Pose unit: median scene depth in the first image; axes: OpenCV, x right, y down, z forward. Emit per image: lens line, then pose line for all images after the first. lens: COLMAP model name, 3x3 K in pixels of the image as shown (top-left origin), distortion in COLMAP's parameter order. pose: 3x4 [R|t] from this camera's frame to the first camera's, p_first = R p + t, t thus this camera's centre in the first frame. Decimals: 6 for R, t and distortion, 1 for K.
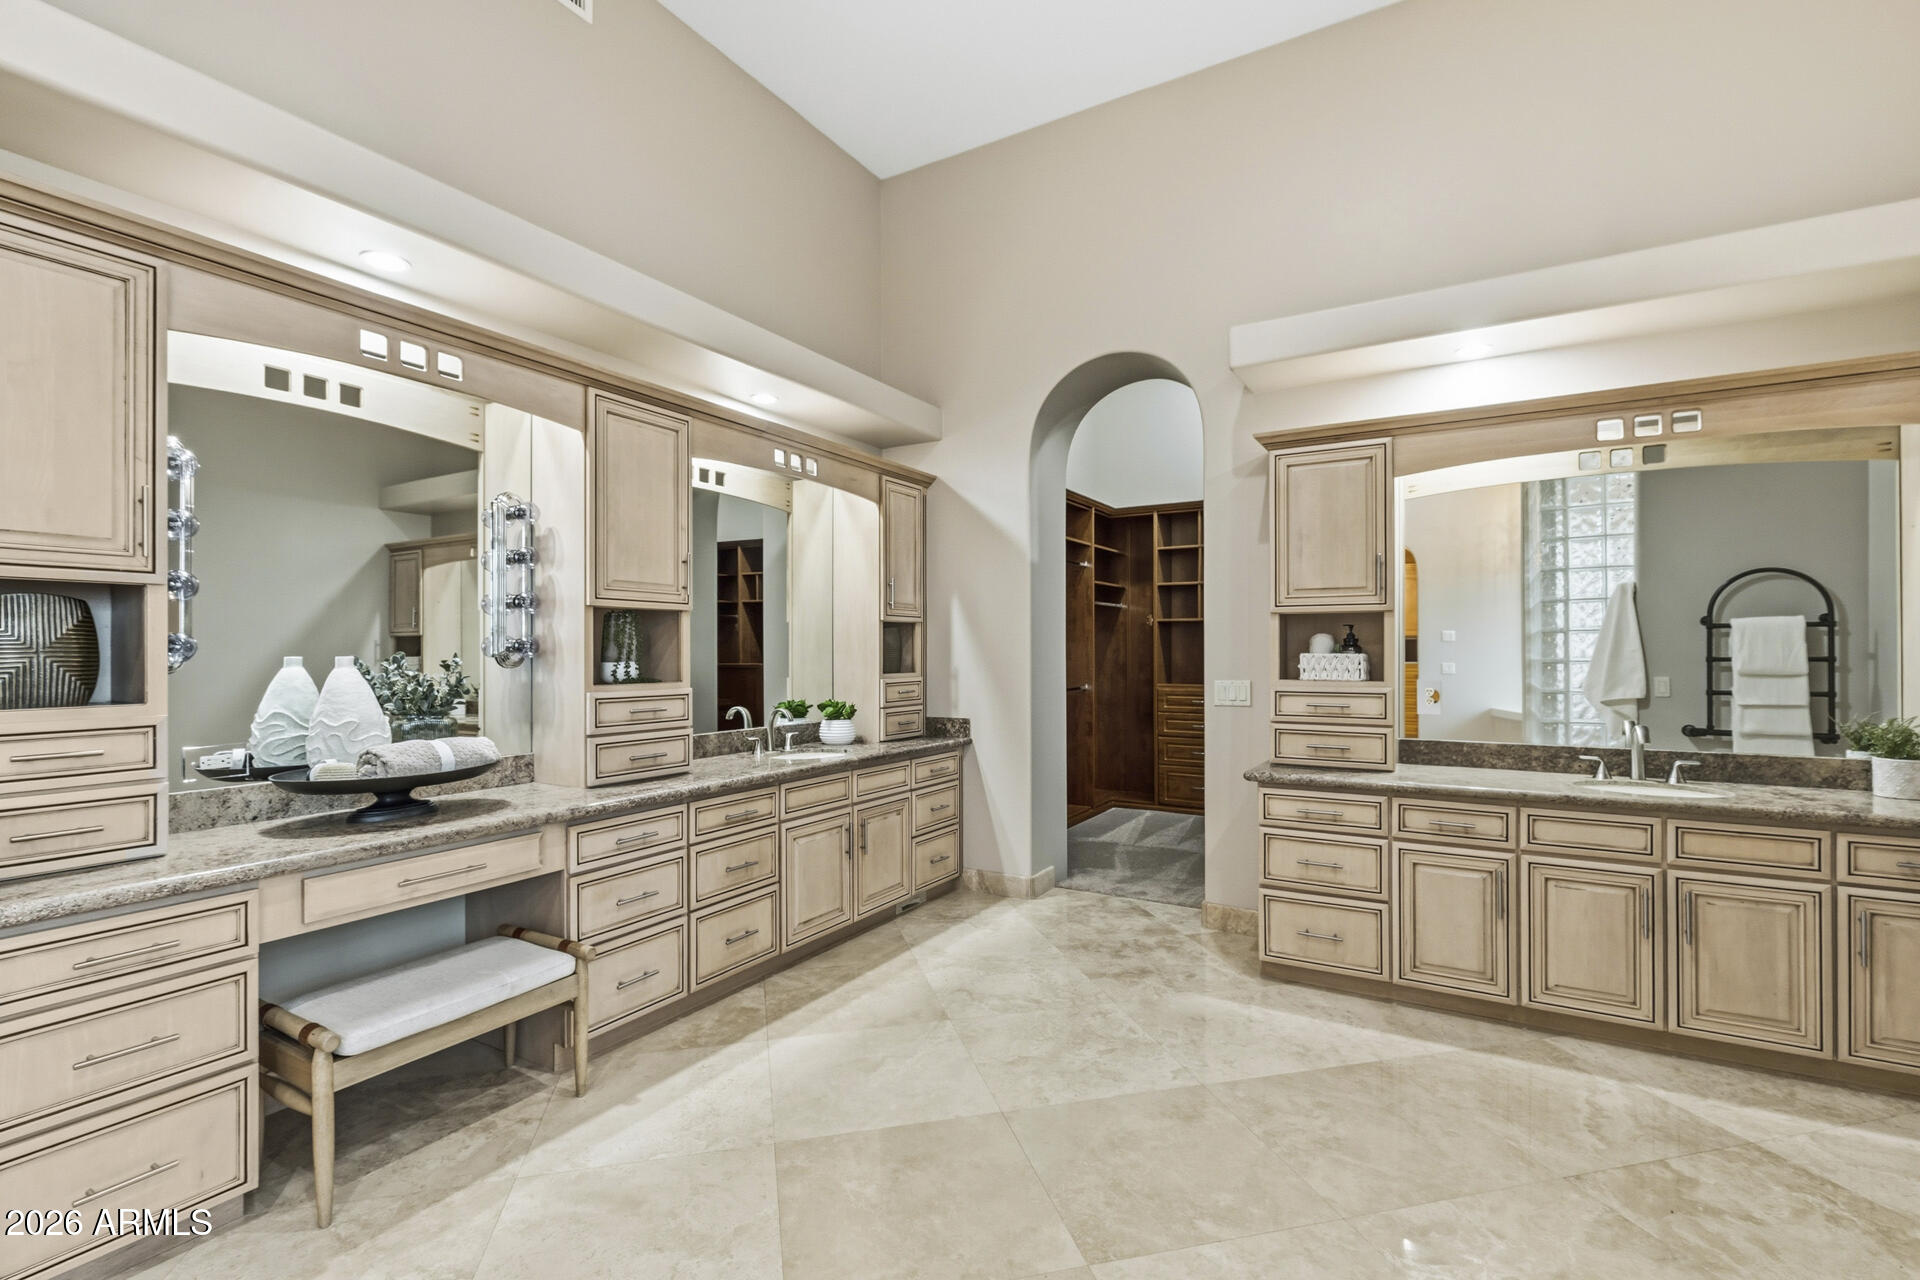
lens RADIAL K [[873.5, 0, 955.9], [0, 873.5, 643.0], [0, 0, 1]] dist [0.001381, 0.000741]
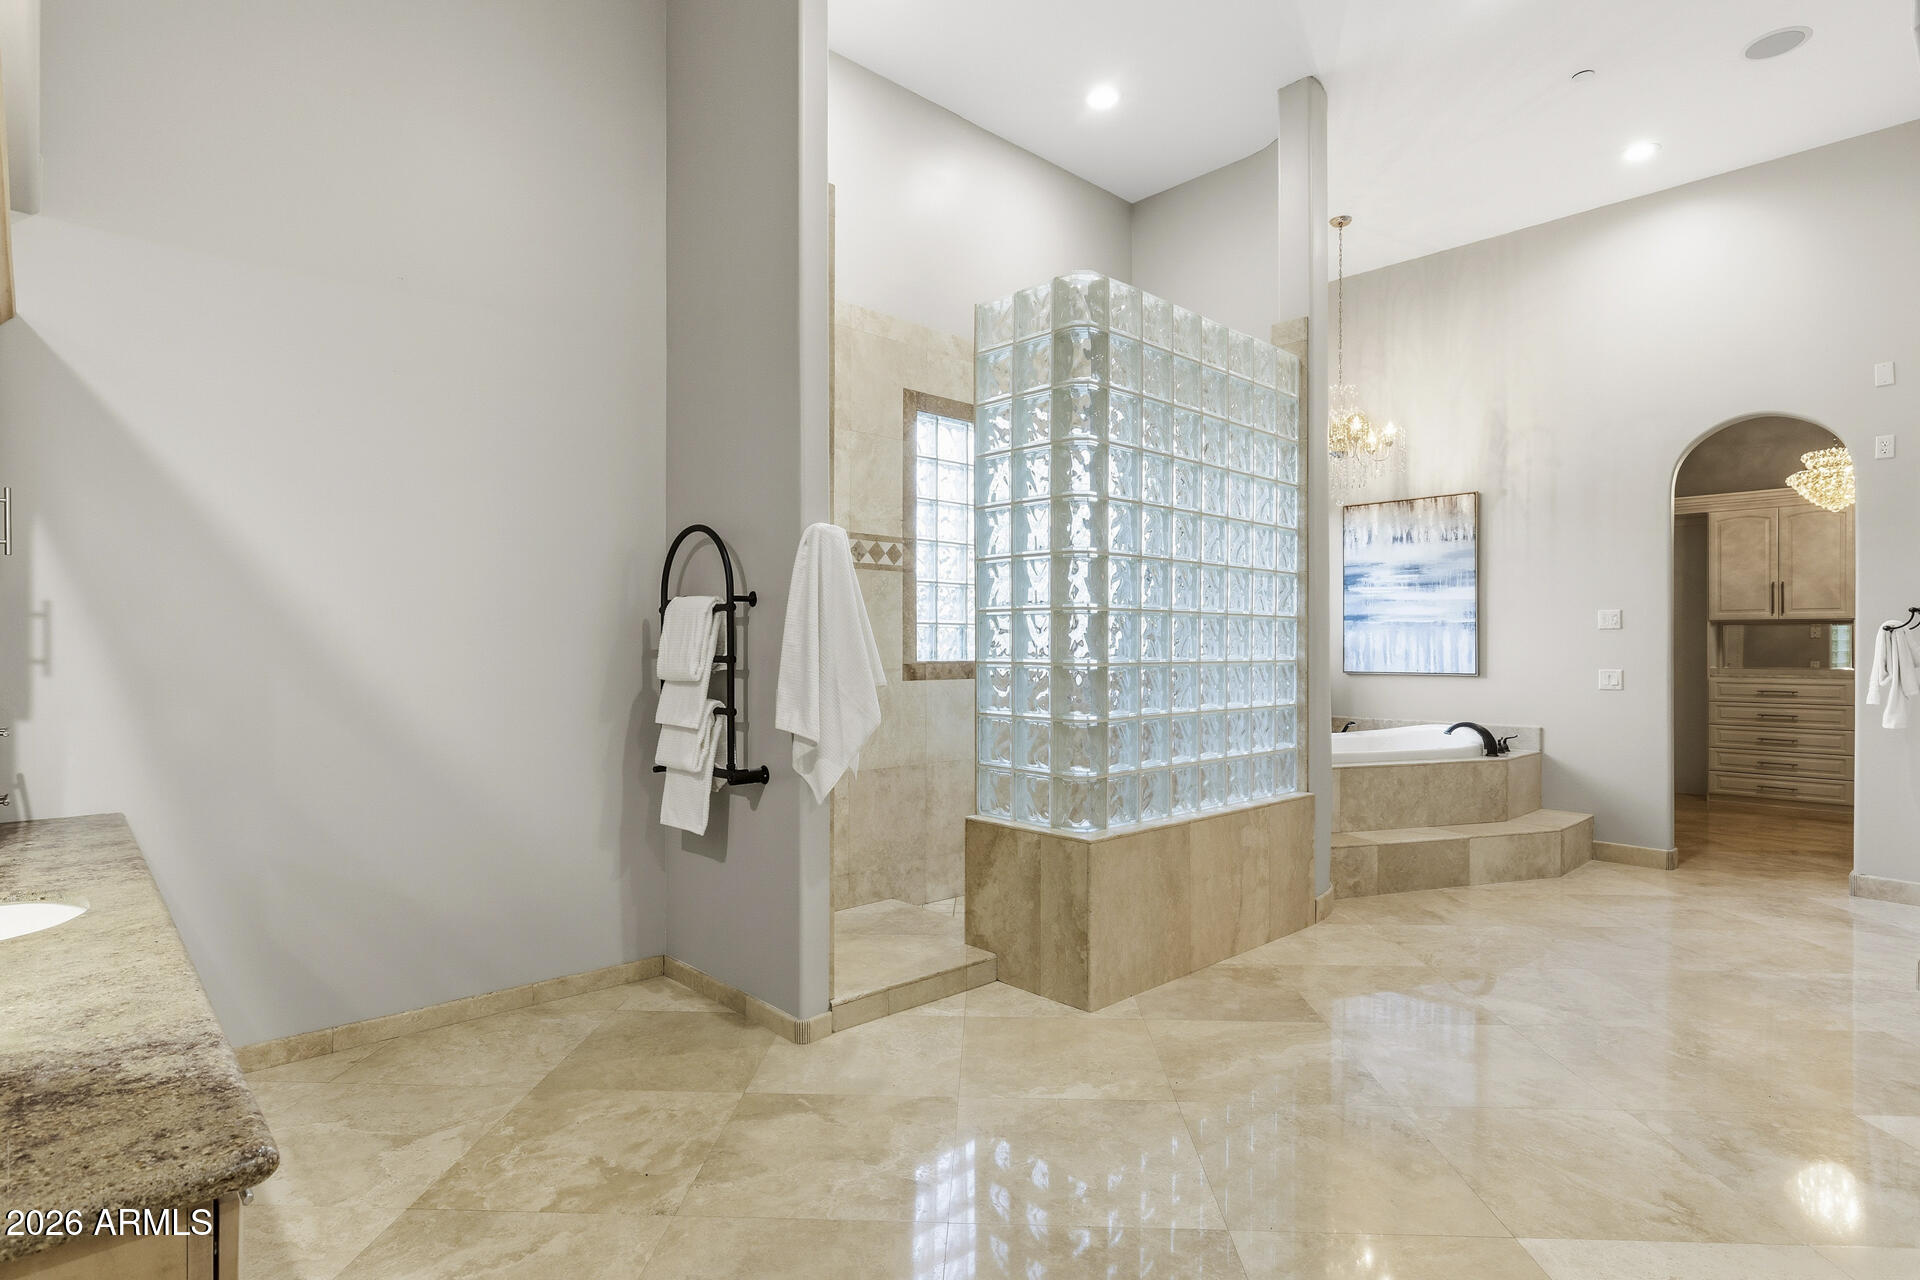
lens RADIAL K [[992.3, 0, 964.1], [0, 992.3, 639.7], [0, 0, 1]] dist [0.003040, 0.002430]
pose [[-0.958482, 0.000629, 0.285153, 0.063296], [-0.001576, 0.999971, -0.007501, 0.006069], [-0.285149, -0.007639, -0.958453, 1.221213]]
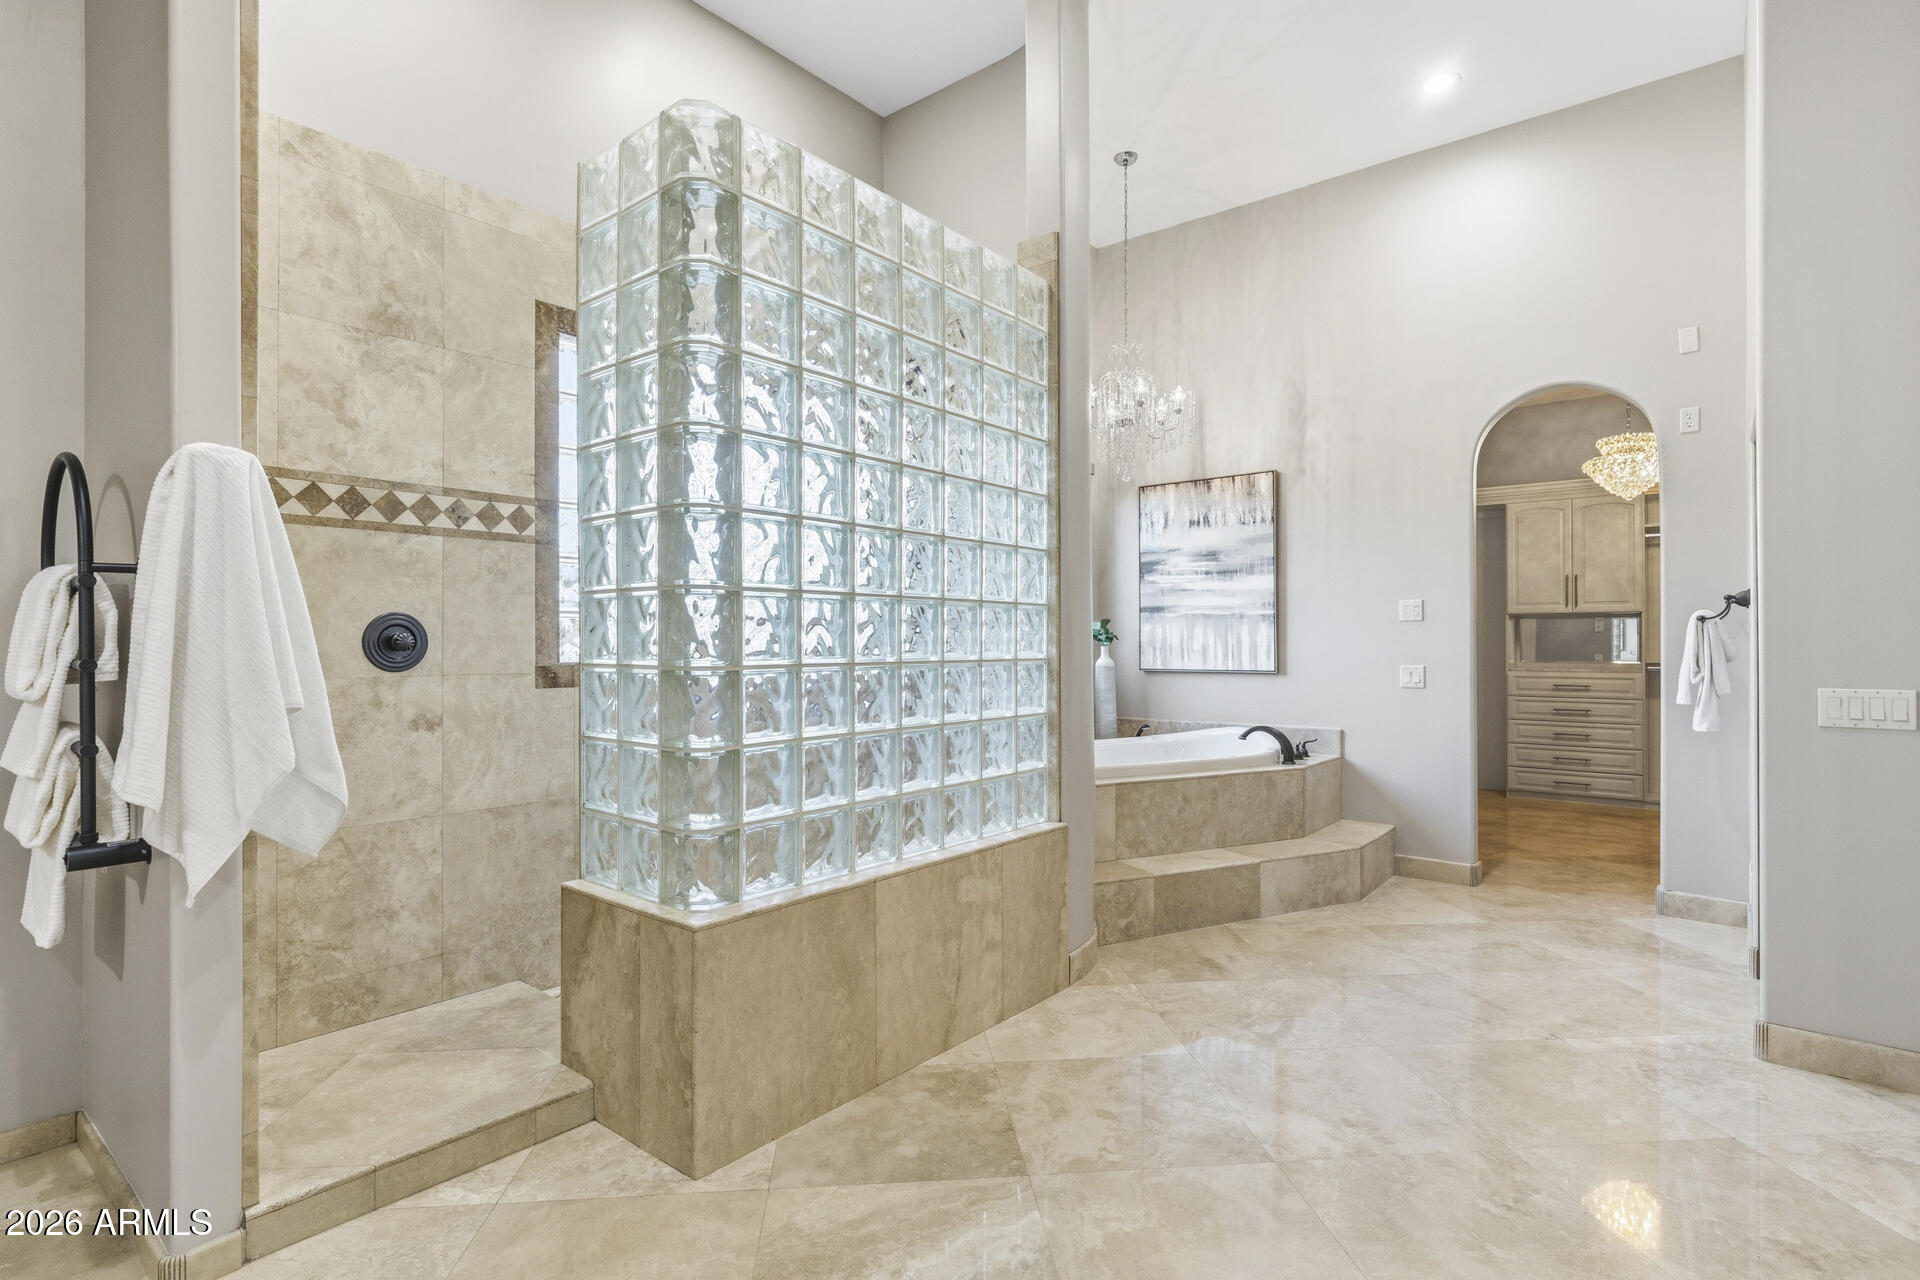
lens RADIAL K [[967.8, 0, 954.2], [0, 967.8, 634.7], [0, 0, 1]] dist [0.004781, -0.001481]
pose [[-0.987318, 0.003919, 0.158708, -0.013768], [0.002476, 0.999954, -0.009286, 0.006649], [-0.158737, -0.008775, -0.987282, 0.981496]]
